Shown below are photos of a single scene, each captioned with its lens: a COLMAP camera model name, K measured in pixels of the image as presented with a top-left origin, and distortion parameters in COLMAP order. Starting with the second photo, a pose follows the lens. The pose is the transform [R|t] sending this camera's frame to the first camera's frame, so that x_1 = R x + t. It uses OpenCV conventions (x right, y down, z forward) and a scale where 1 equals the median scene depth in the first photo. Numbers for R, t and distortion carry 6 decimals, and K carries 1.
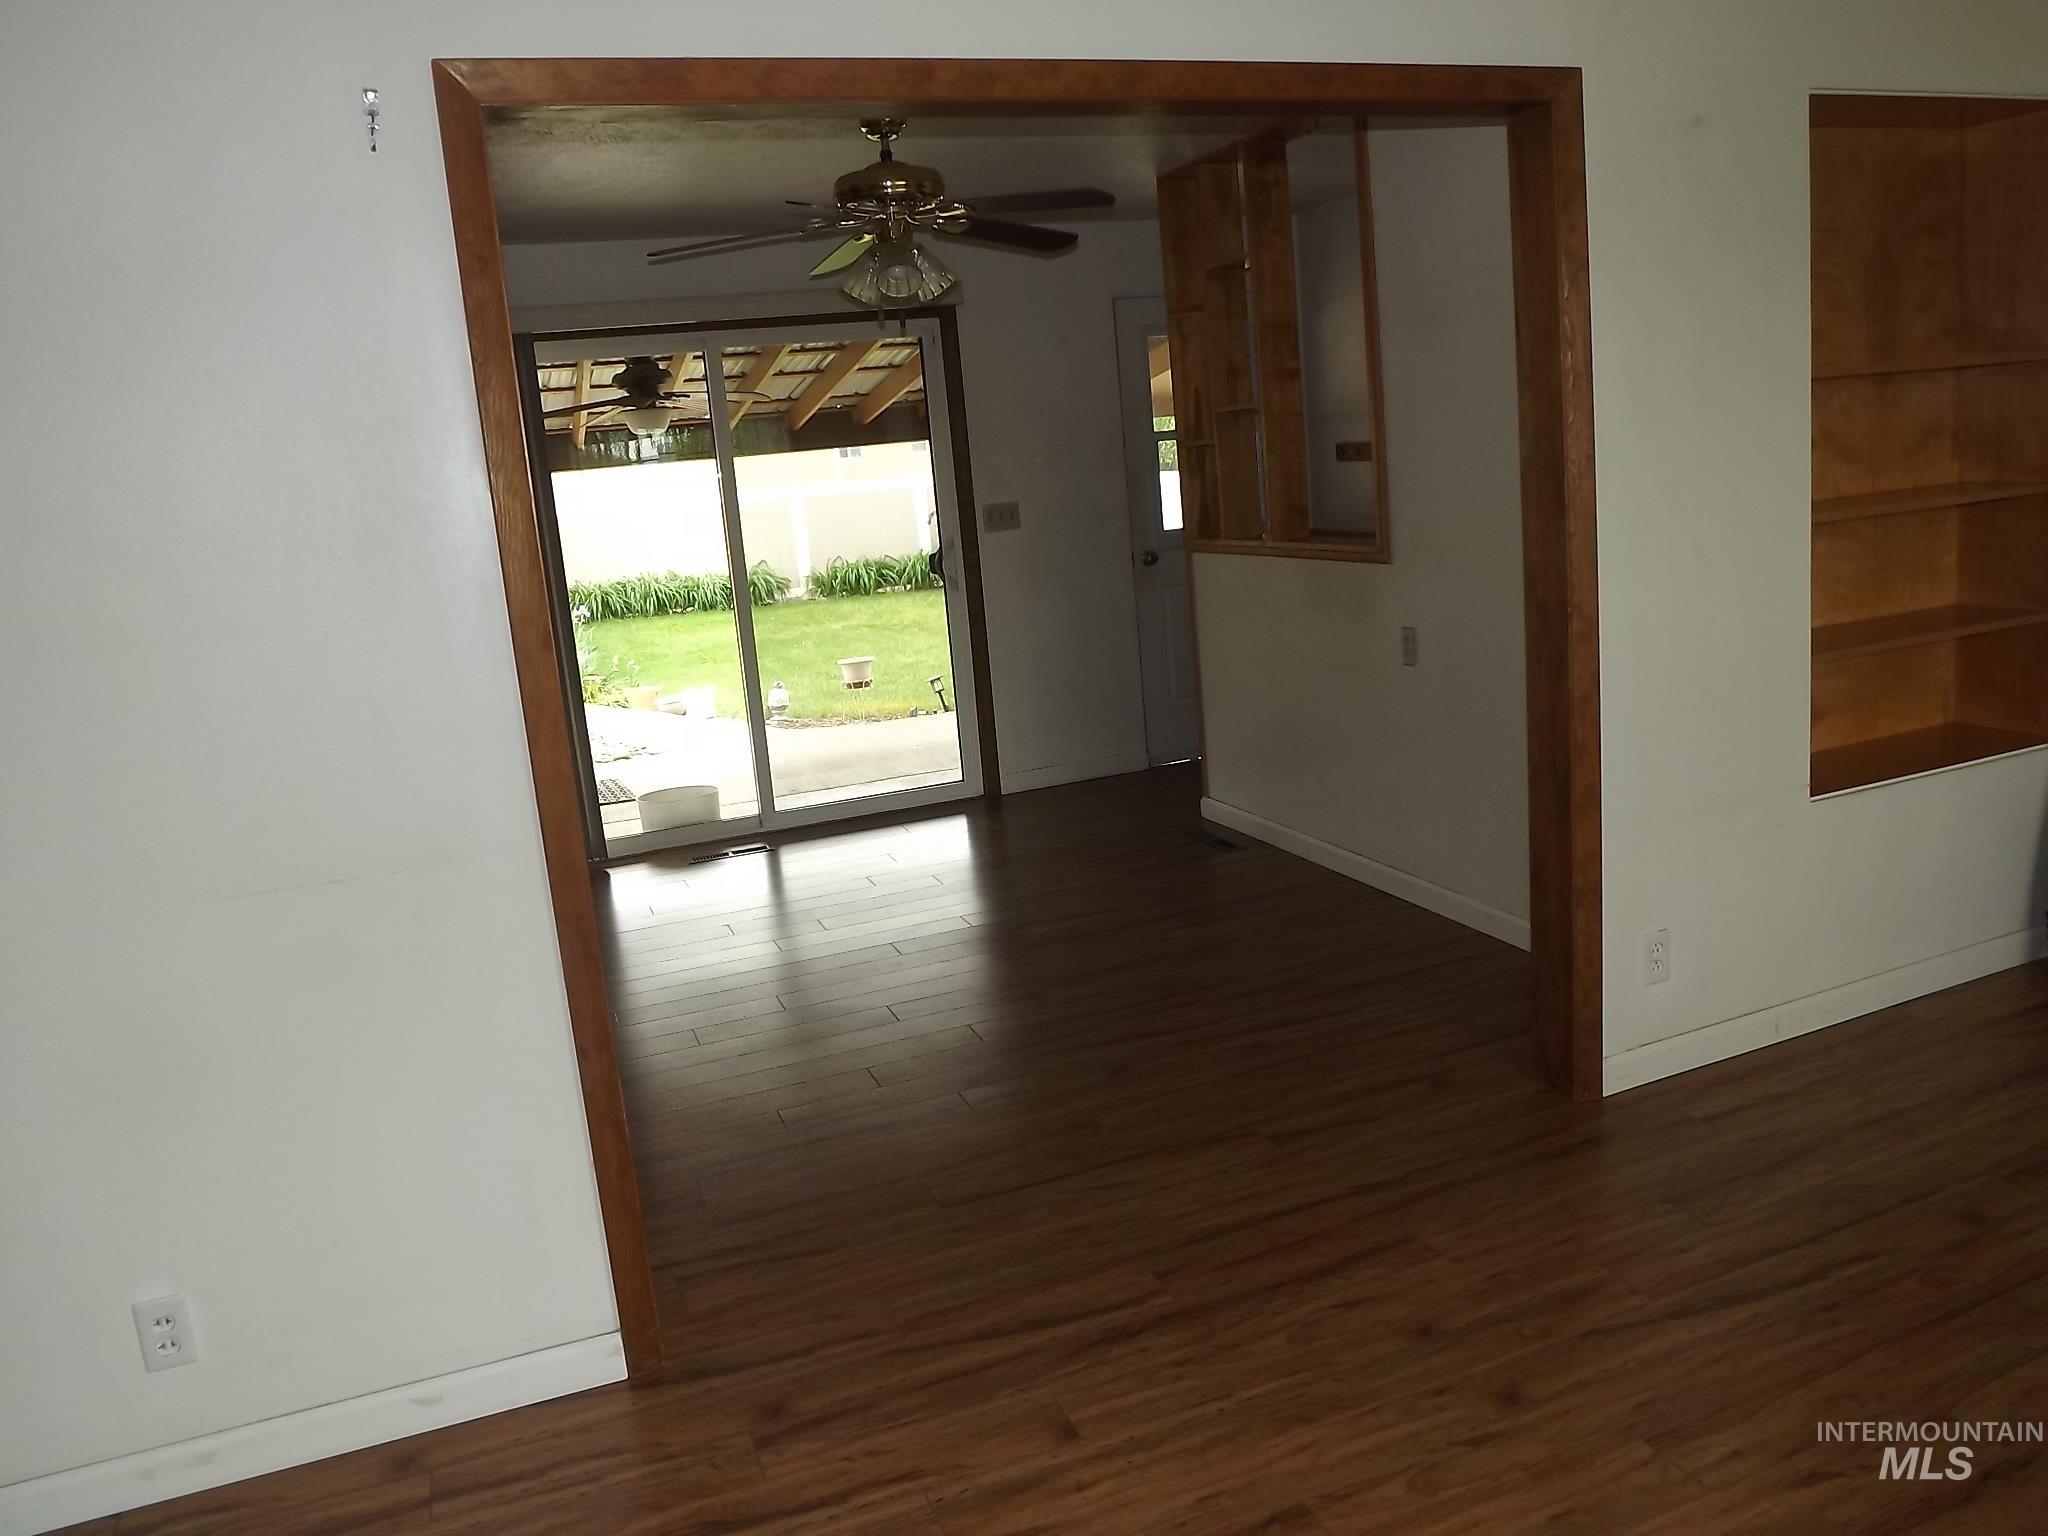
lens RADIAL K [[1514.1, 0, 1015.5], [0, 1514.1, 771.1], [0, 0, 1]] dist [-0.053372, 0.005939]
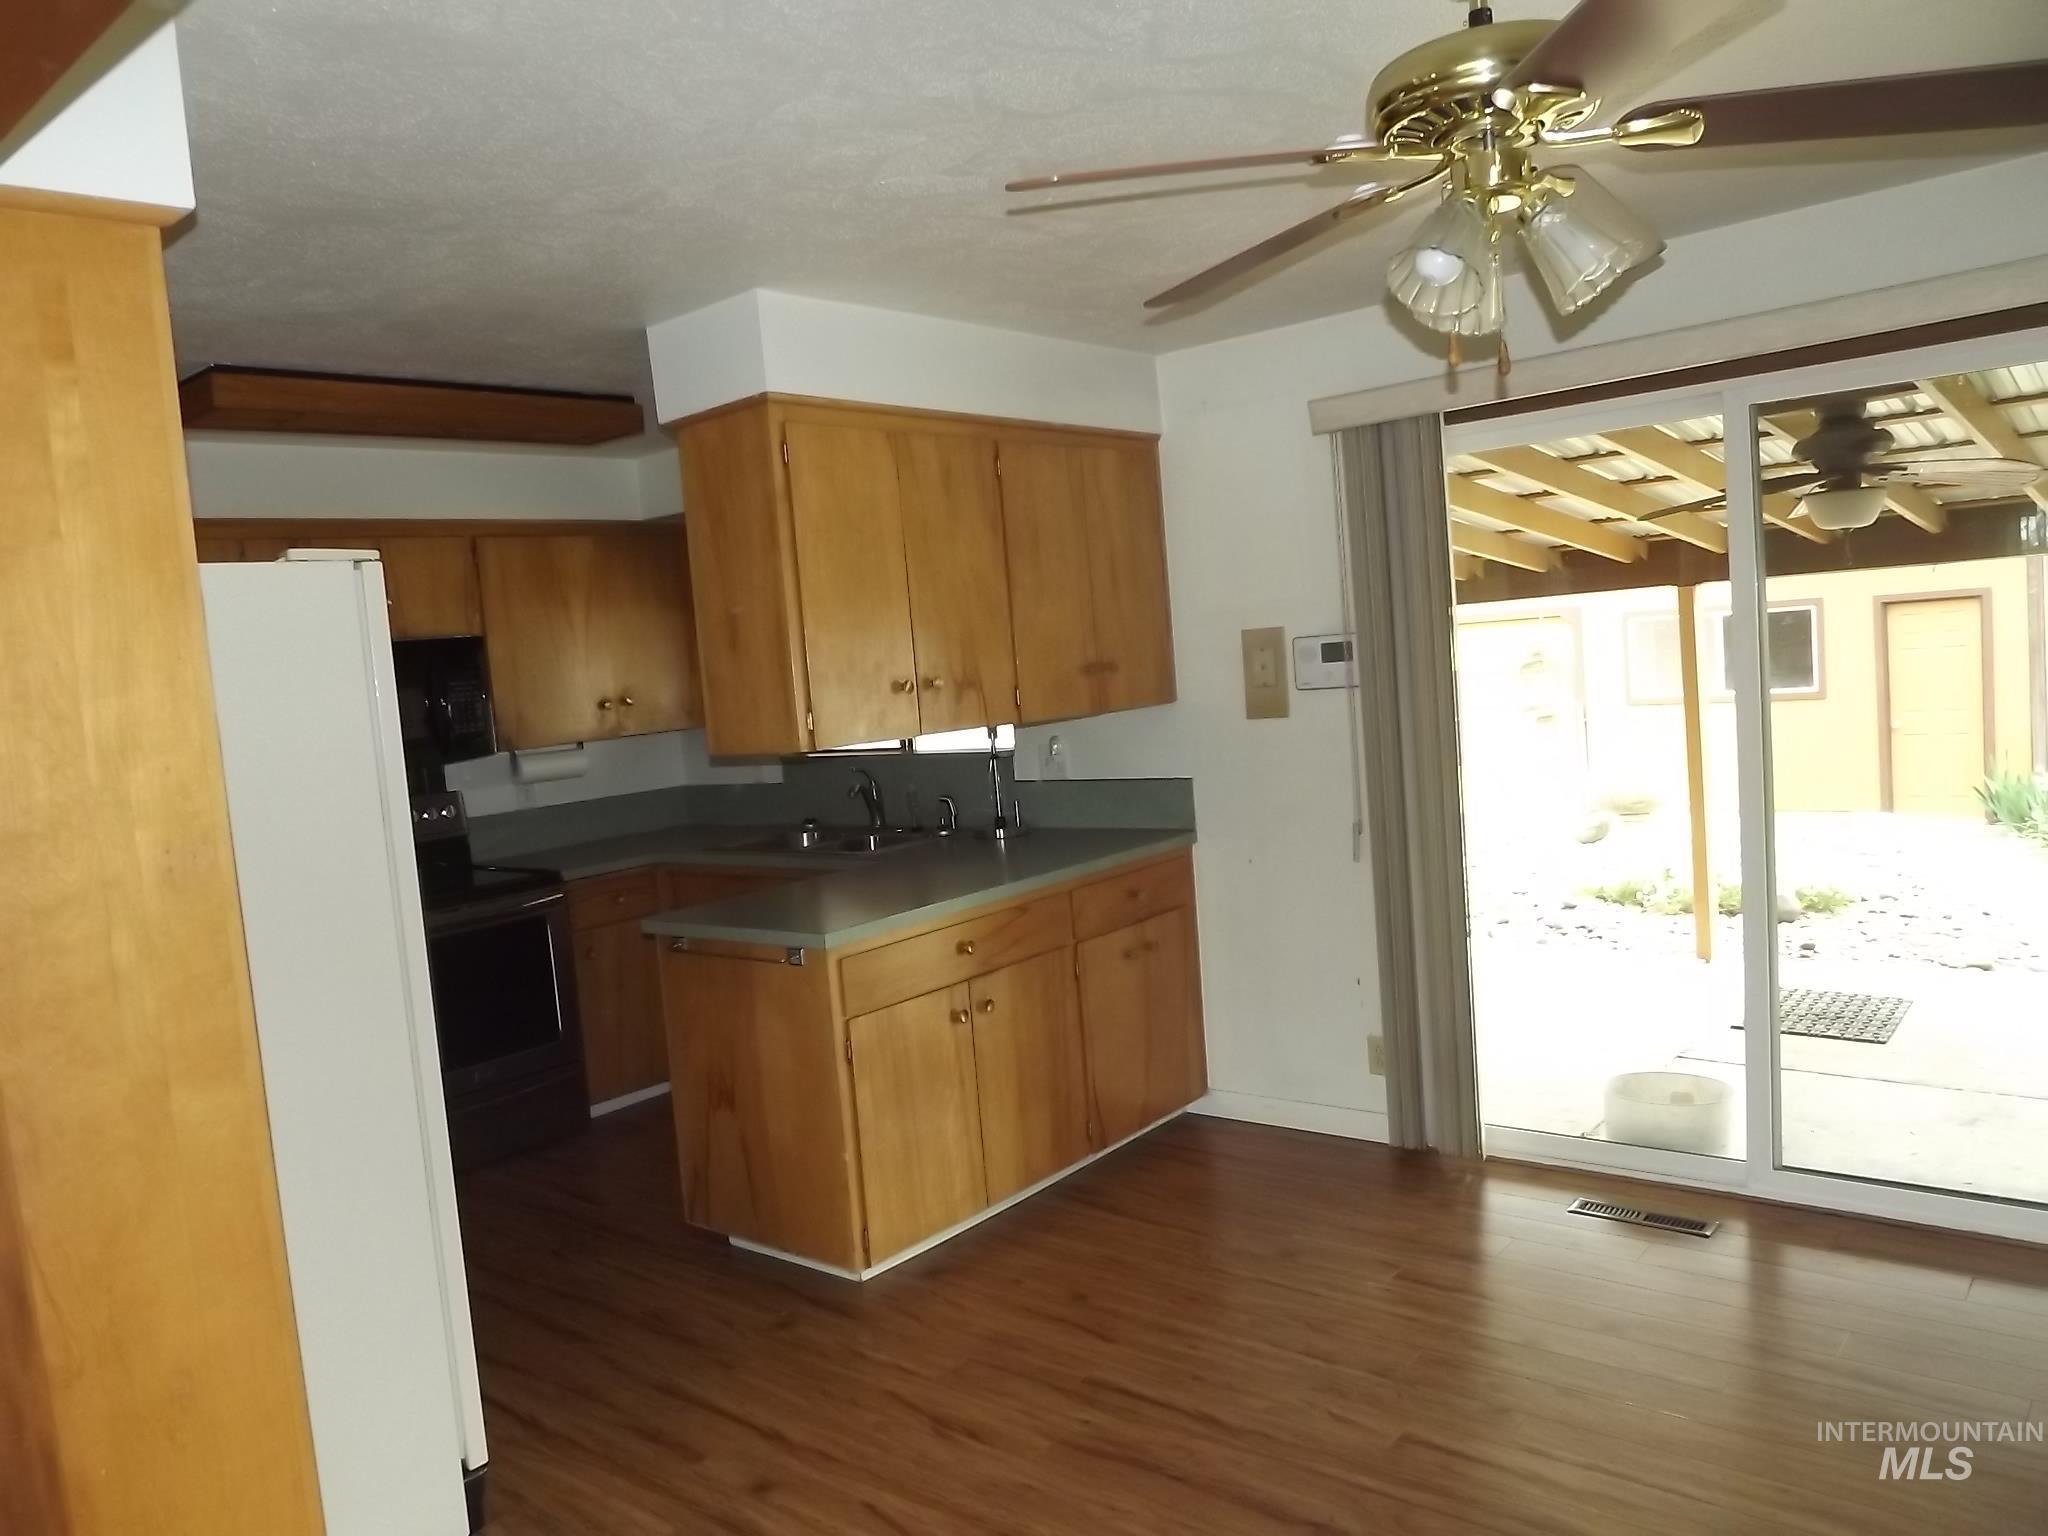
lens RADIAL K [[1472.5, 0, 1031.3], [0, 1472.5, 770.5], [0, 0, 1]] dist [-0.004697, -0.000592]
pose [[0.483427, 0.111006, -0.868318, 0.181861], [-0.139180, 0.989056, 0.048954, -0.115445], [0.864249, 0.097187, 0.493587, 0.440957]]
